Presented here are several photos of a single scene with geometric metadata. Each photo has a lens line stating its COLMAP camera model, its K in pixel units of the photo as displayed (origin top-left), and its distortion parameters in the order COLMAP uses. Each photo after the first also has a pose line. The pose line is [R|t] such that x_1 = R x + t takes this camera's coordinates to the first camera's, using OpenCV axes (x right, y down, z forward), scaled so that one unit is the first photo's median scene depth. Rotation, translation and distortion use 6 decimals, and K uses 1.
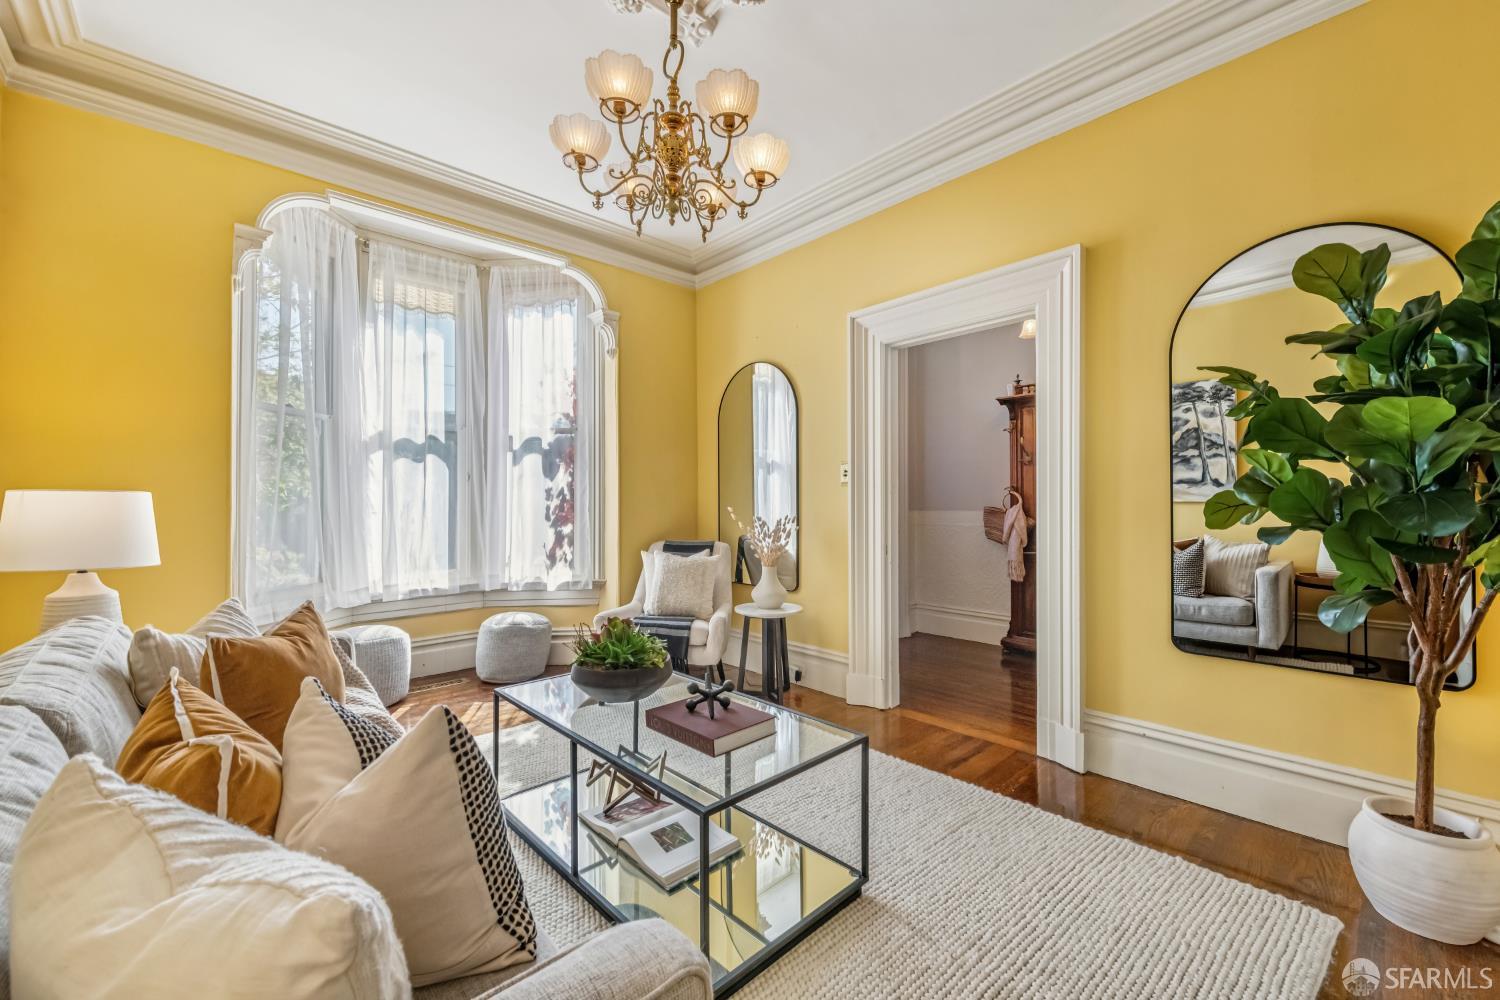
lens RADIAL K [[594.5, 0, 749.3], [0, 594.5, 498.9], [0, 0, 1]] dist [-0.000171, -0.001660]
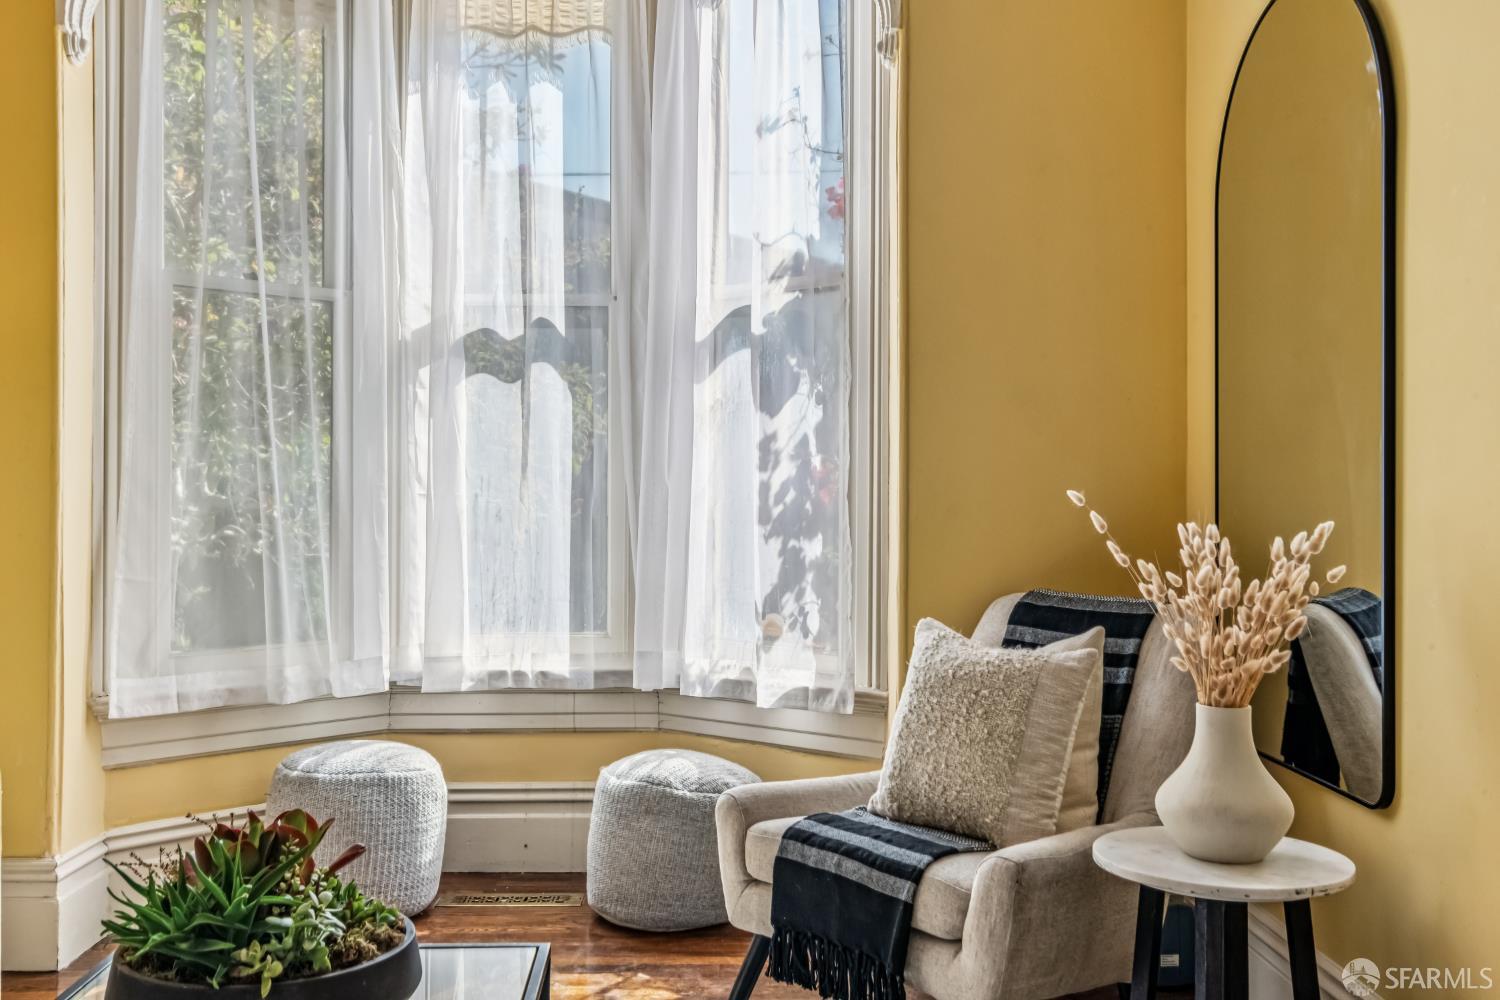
lens RADIAL K [[1448.2, 0, 735.4], [0, 1448.2, 490.9], [0, 0, 1]] dist [0.020525, 0.000000]
pose [[0.749167, 0.008668, -0.662324, 0.280079], [-0.000055, 0.999915, 0.013024, 0.004489], [0.662381, -0.009721, 0.749104, 0.310392]]
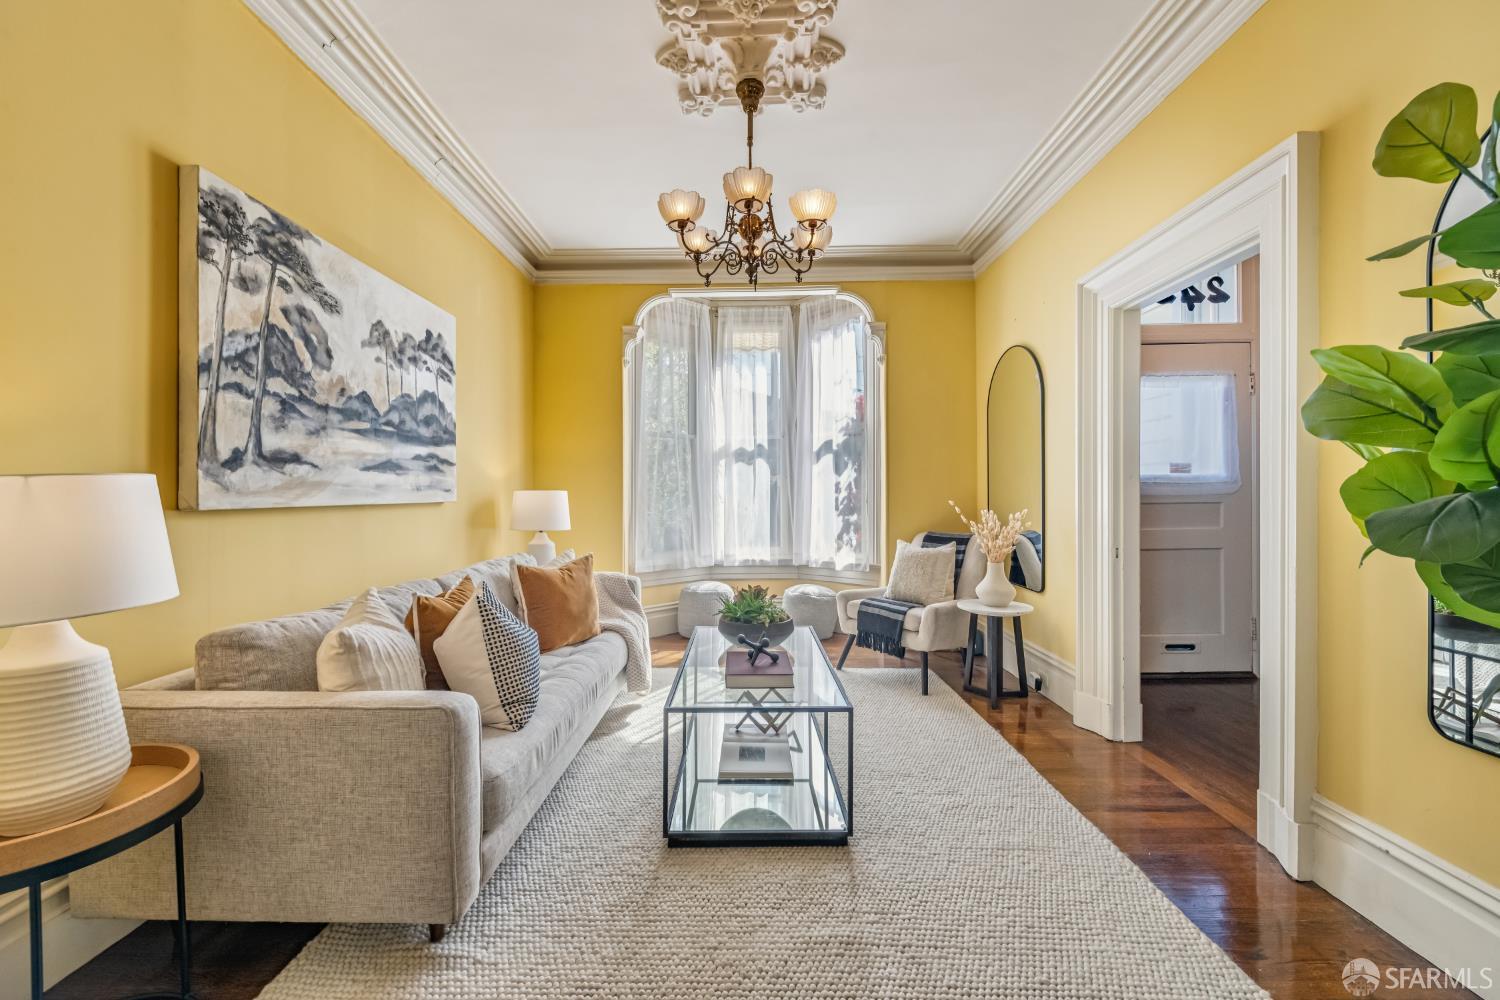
lens RADIAL K [[594.5, 0, 748.6], [0, 594.5, 496.7], [0, 0, 1]] dist [-0.000171, -0.001660]
pose [[0.726861, 0.004033, -0.686773, 0.364241], [0.005618, 0.999914, 0.011818, -0.005942], [0.686762, -0.012448, 0.726776, 0.024960]]
